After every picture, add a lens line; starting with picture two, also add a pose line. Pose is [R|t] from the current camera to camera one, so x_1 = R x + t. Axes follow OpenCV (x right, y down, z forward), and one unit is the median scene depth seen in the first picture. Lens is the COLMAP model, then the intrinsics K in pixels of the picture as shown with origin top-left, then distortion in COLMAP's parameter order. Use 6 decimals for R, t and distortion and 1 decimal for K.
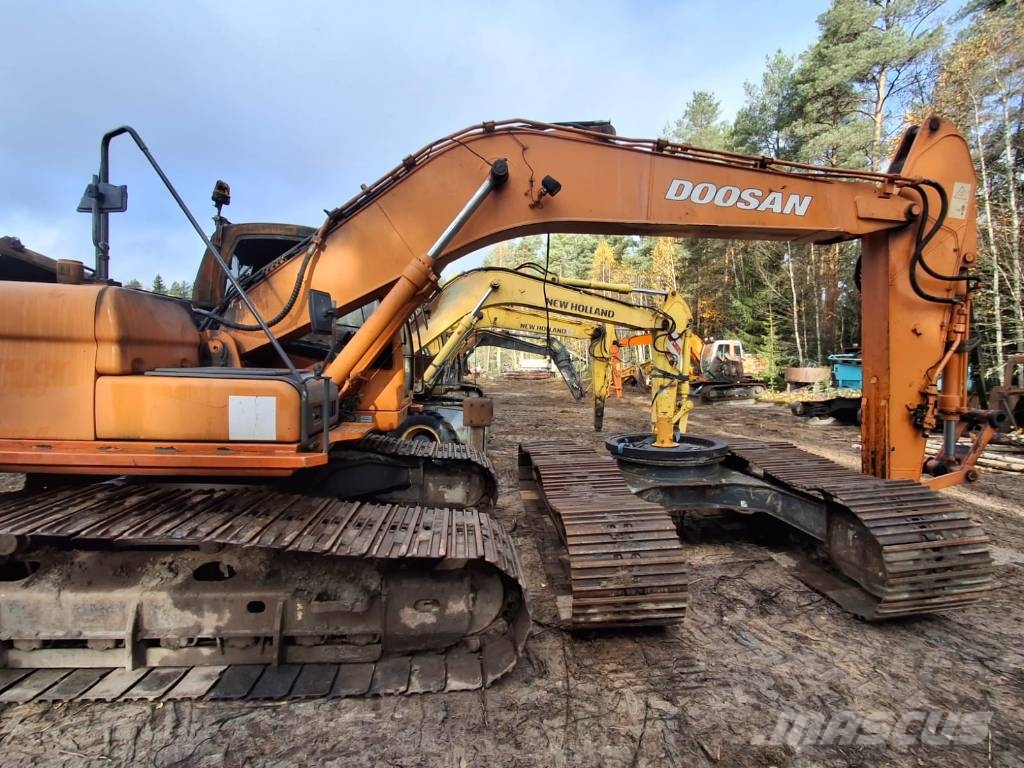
lens RADIAL K [[472.9, 0, 516.0], [0, 472.9, 366.5], [0, 0, 1]] dist [0.001555, -0.000110]
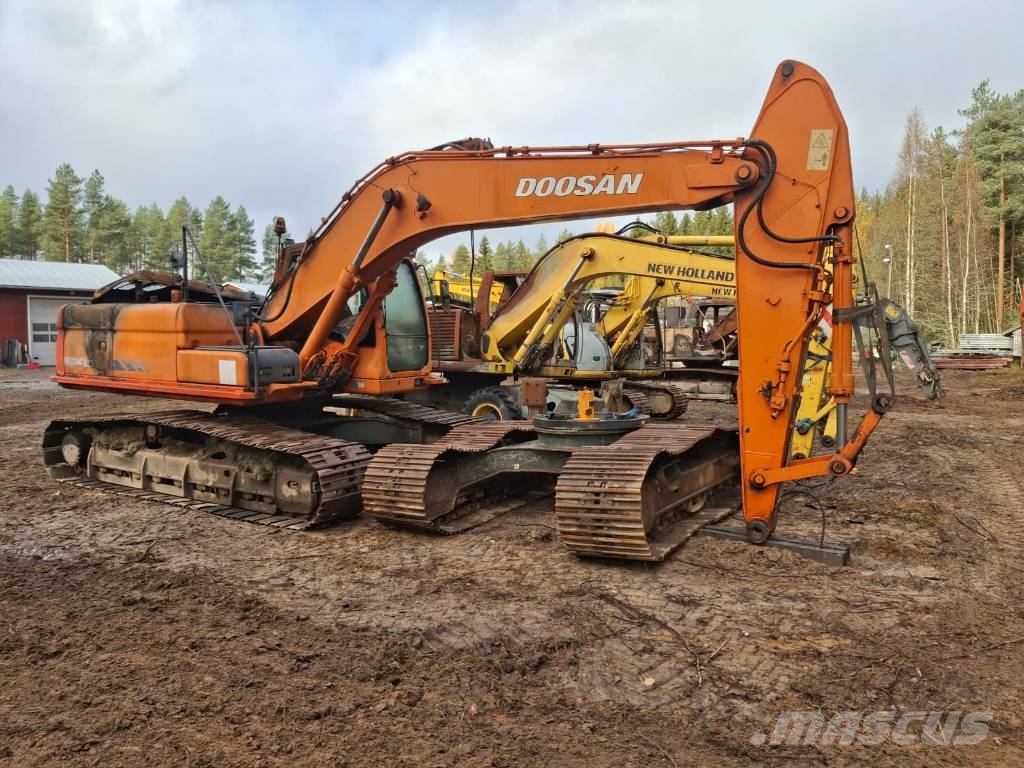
lens RADIAL K [[755.7, 0, 515.0], [0, 755.7, 365.8], [0, 0, 1]] dist [0.117647, -0.226351]
pose [[0.808962, 0.008701, -0.587797, 1.396989], [0.004117, 0.999782, 0.020467, 0.018556], [0.587847, -0.018977, 0.808750, -0.498006]]
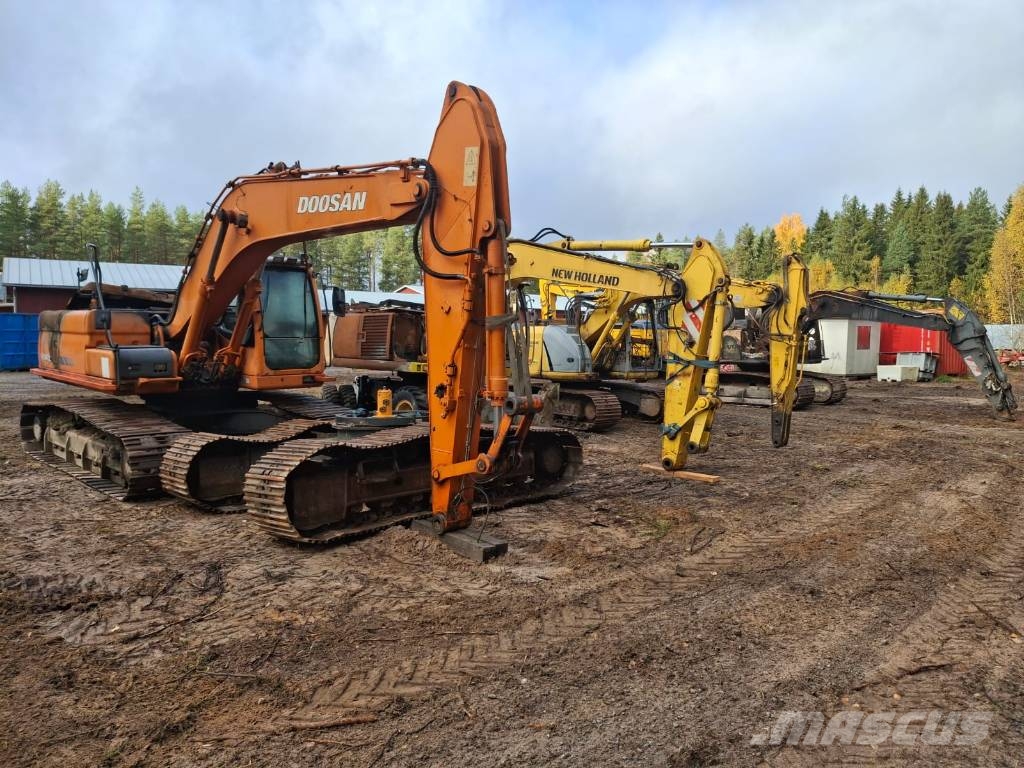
lens RADIAL K [[751.2, 0, 518.2], [0, 751.2, 375.9], [0, 0, 1]] dist [0.089160, -0.149455]
pose [[0.640624, 0.031480, -0.767209, 2.267851], [-0.006181, 0.999338, 0.035843, 0.005840], [0.767830, -0.018220, 0.640395, 0.139173]]
